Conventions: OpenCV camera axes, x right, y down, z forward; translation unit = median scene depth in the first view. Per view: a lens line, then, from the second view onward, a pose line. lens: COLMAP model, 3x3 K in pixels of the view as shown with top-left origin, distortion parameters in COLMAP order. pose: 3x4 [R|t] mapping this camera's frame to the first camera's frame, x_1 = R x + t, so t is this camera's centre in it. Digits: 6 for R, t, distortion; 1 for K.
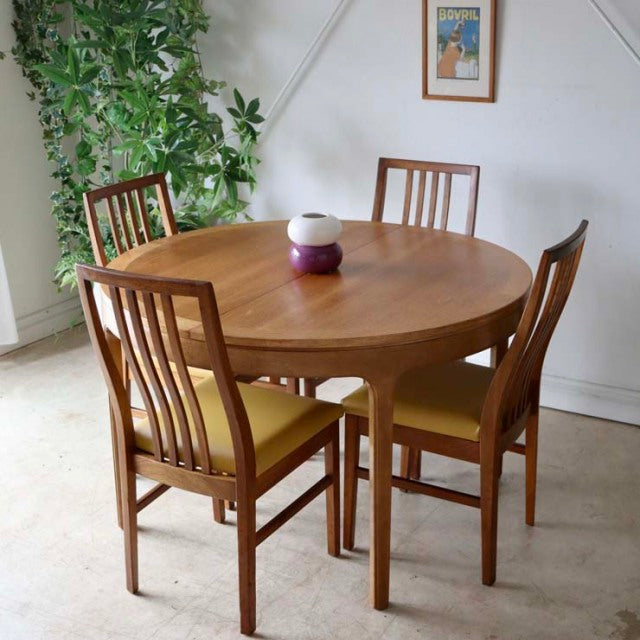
lens RADIAL K [[1119.5, 0, 317.0], [0, 1119.5, 326.1], [0, 0, 1]] dist [-0.010324, 0.000000]
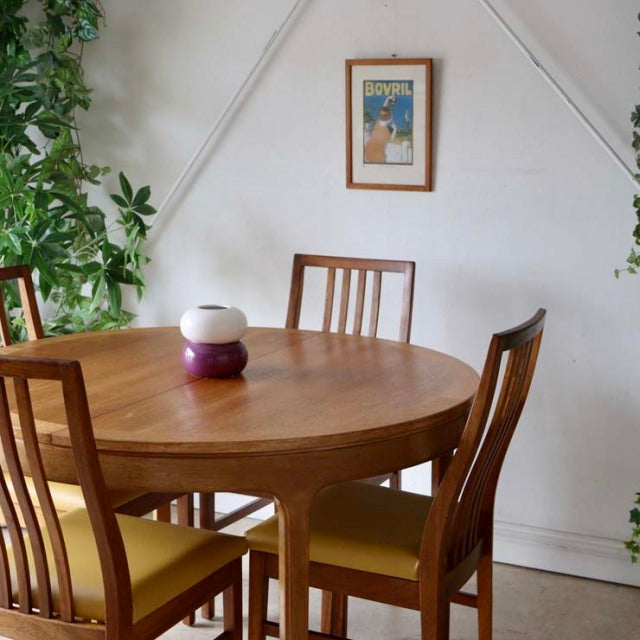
lens RADIAL K [[1341.2, 0, 317.8], [0, 1341.2, 318.0], [0, 0, 1]] dist [0.061537, 0.000000]
pose [[0.997735, 0.008471, 0.066725, 0.007438], [0.002355, 0.987030, -0.160521, 0.059102], [-0.067219, 0.160315, 0.984775, 0.032123]]
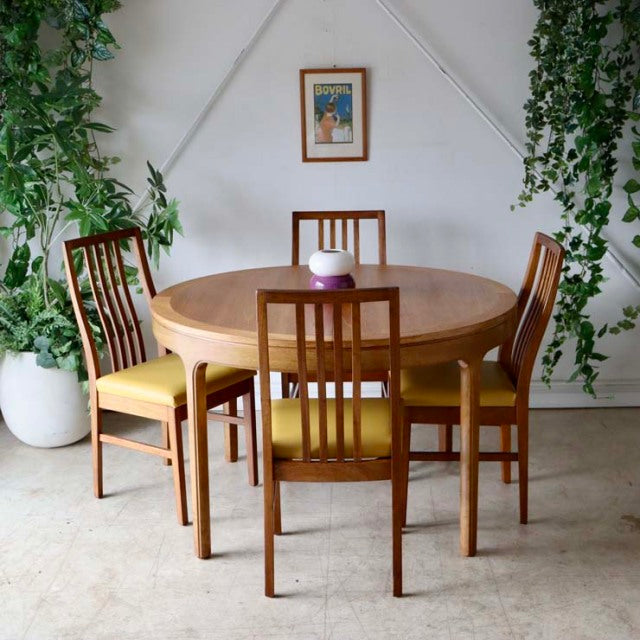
lens RADIAL K [[1180.5, 0, 321.7], [0, 1180.5, 322.2], [0, 0, 1]] dist [-0.029397, 0.000000]
pose [[0.858407, -0.113663, 0.500219, -0.575494], [0.167966, 0.983666, -0.064726, 0.048483], [-0.484691, 0.139581, 0.863476, -0.051805]]
